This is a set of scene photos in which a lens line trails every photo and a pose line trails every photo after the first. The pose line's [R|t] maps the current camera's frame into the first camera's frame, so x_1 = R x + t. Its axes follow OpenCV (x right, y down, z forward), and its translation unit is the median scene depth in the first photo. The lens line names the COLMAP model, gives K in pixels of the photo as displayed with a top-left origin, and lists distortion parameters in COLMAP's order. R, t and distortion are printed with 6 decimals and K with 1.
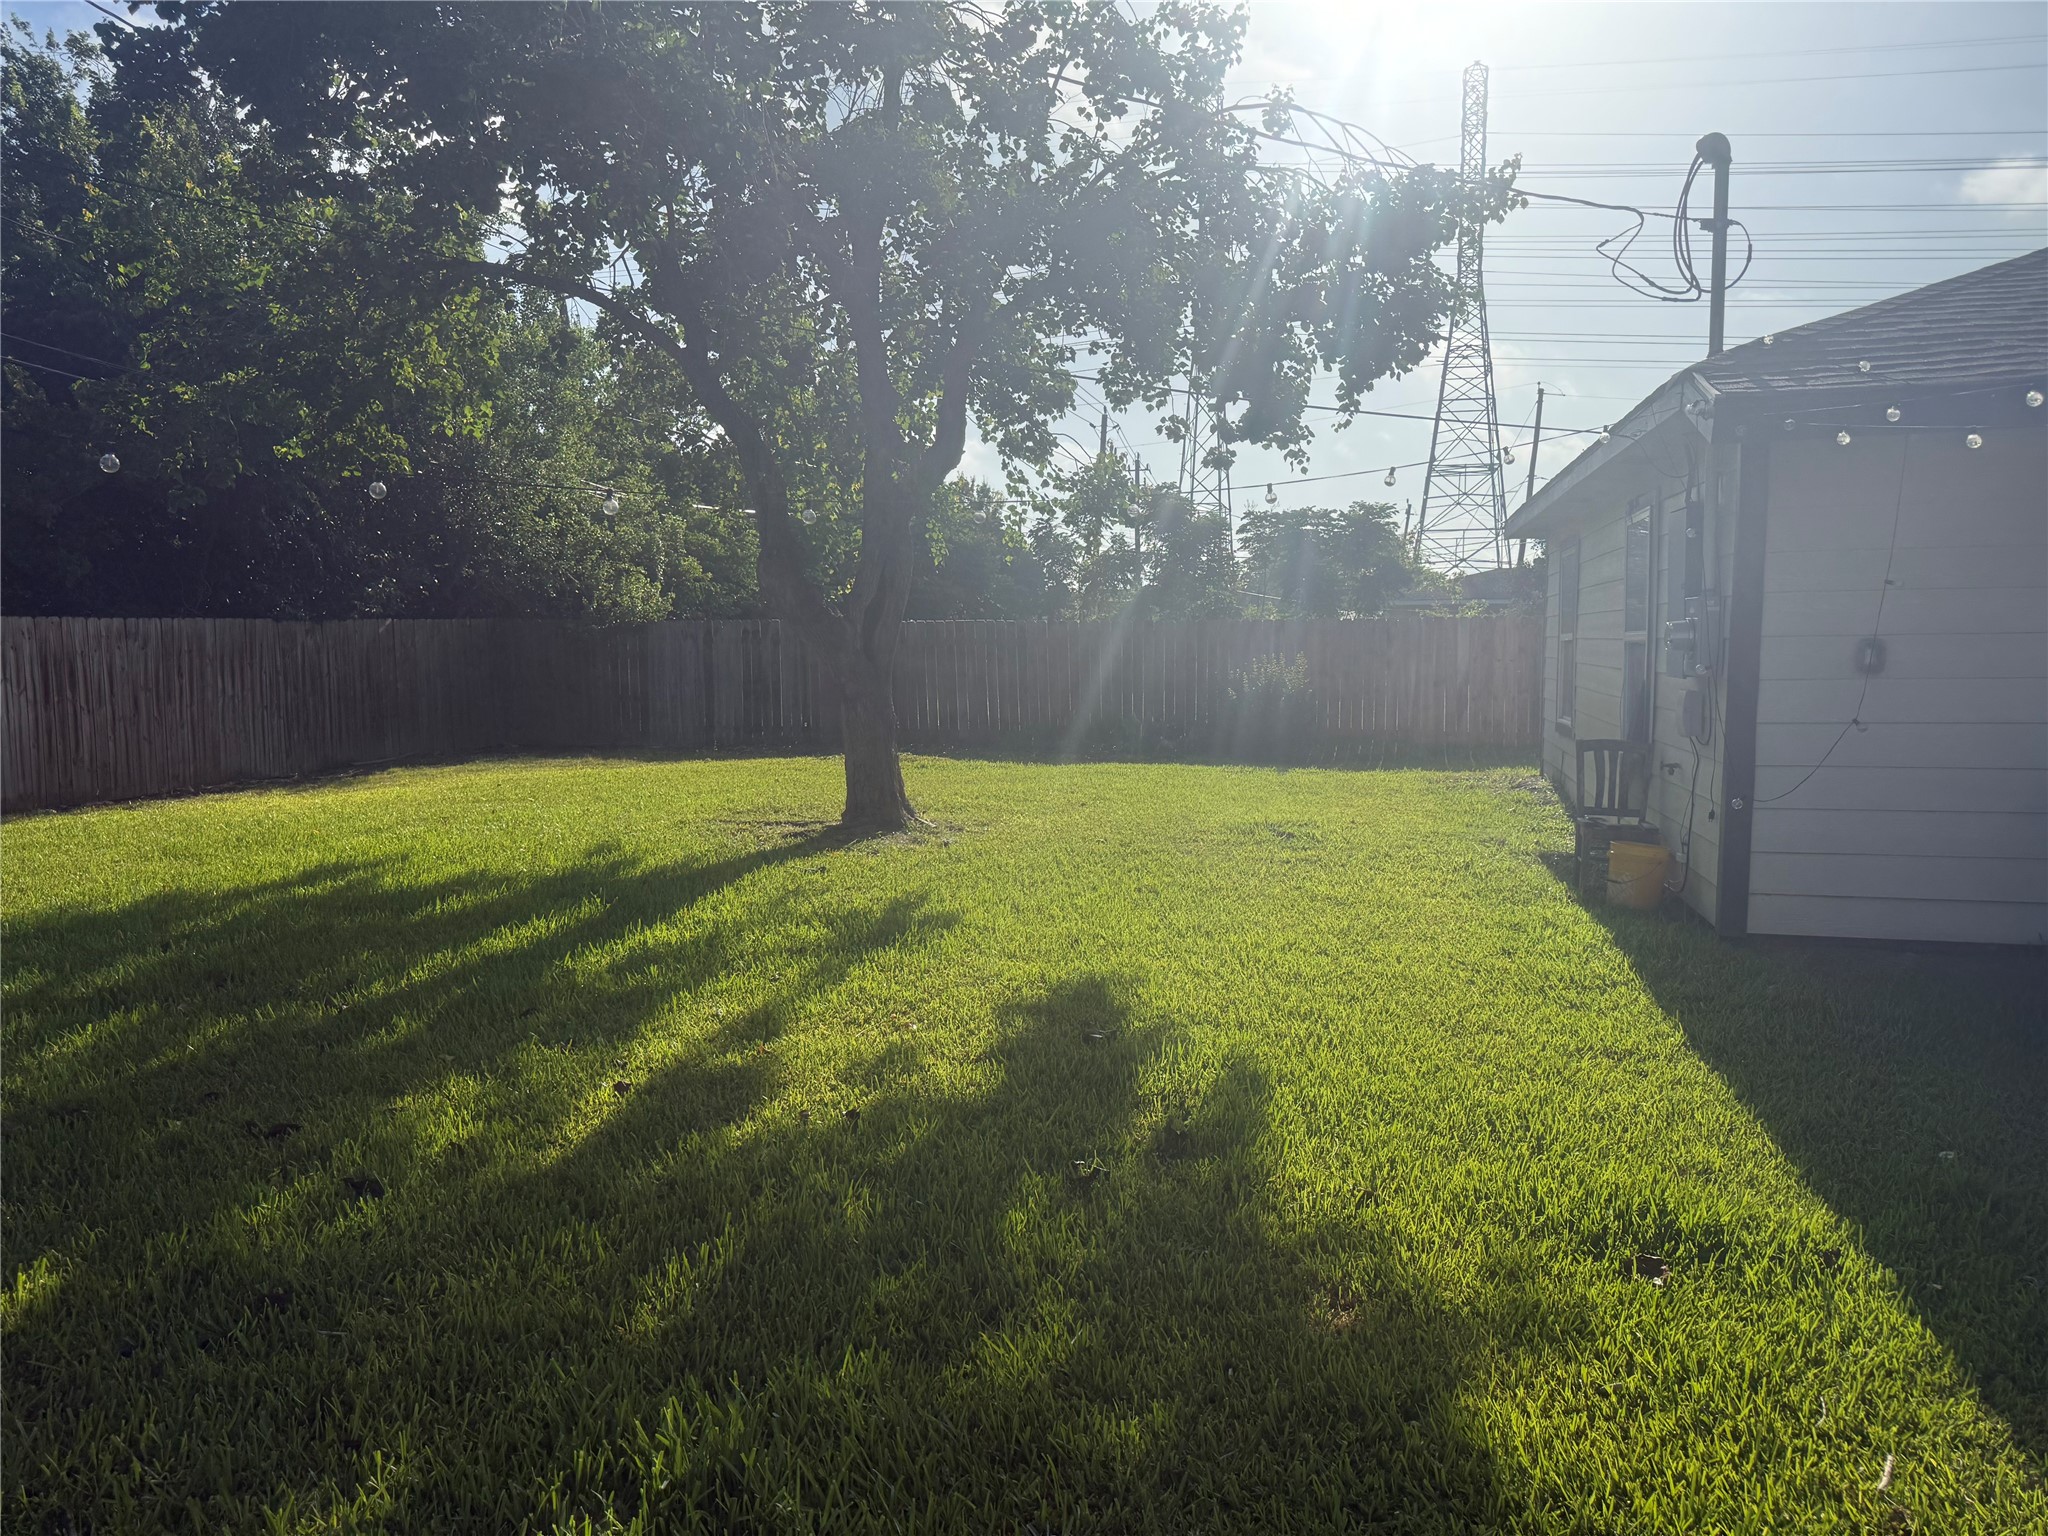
lens RADIAL K [[1417.1, 0, 1023.8], [0, 1417.1, 761.9], [0, 0, 1]] dist [0.010923, -0.002390]
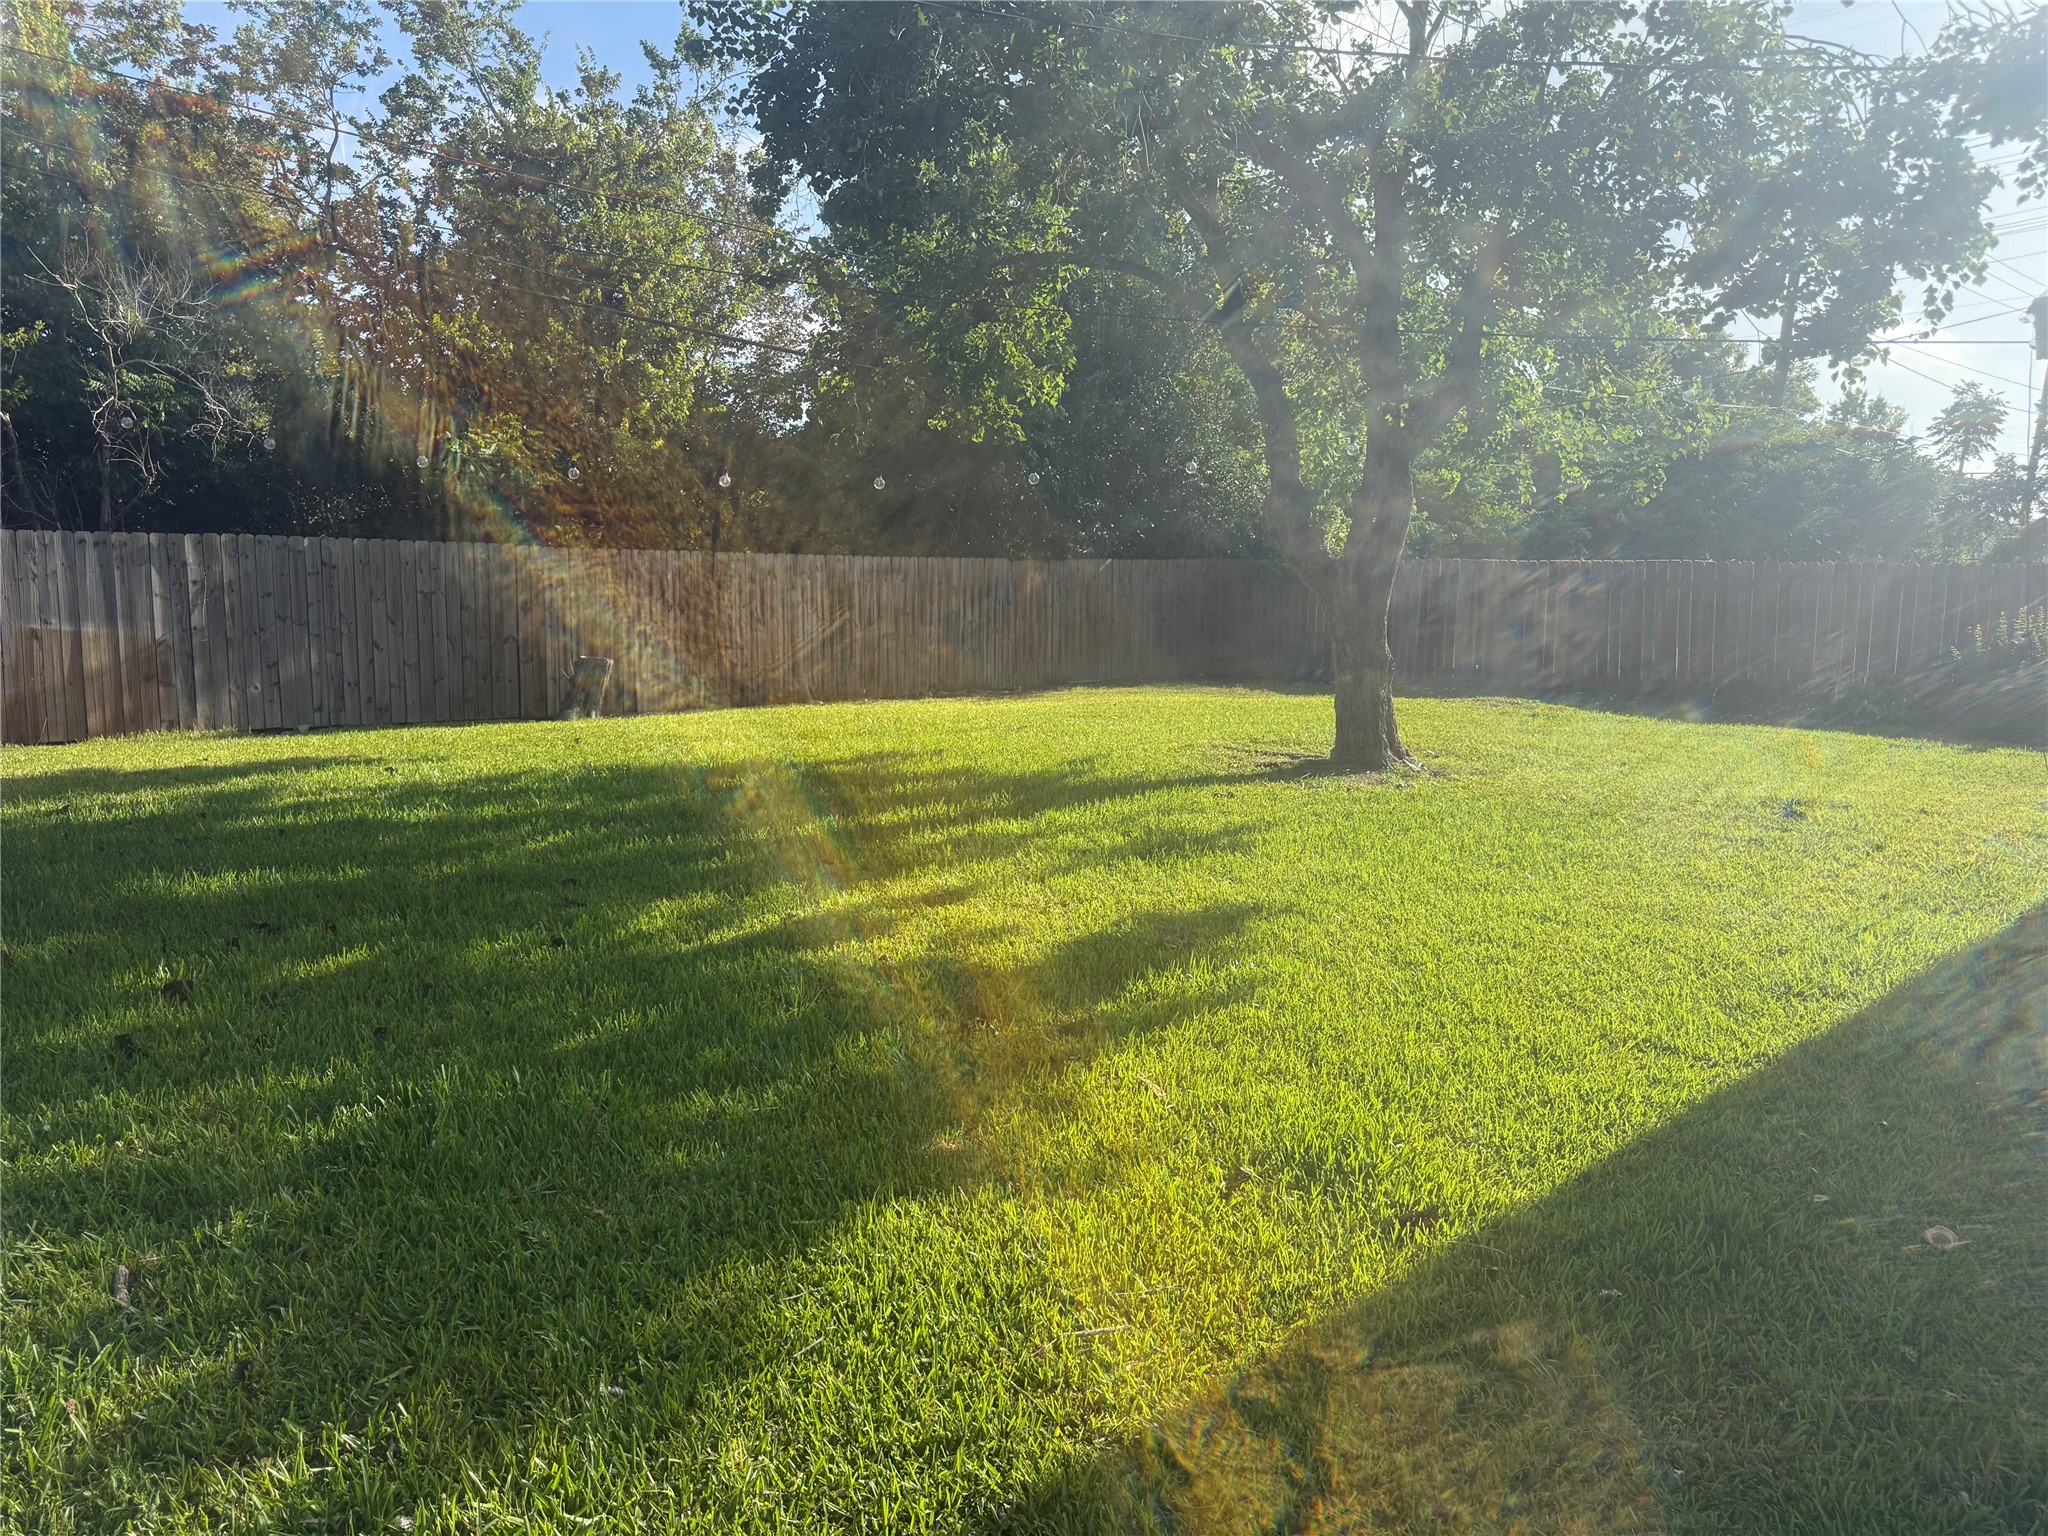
lens RADIAL K [[1417.1, 0, 1016.2], [0, 1417.1, 774.5], [0, 0, 1]] dist [0.010923, -0.002390]
pose [[0.823001, 0.090732, -0.560746, 0.204533], [-0.061156, 0.995576, 0.071333, -0.004067], [0.564738, -0.024414, 0.824909, 0.004623]]
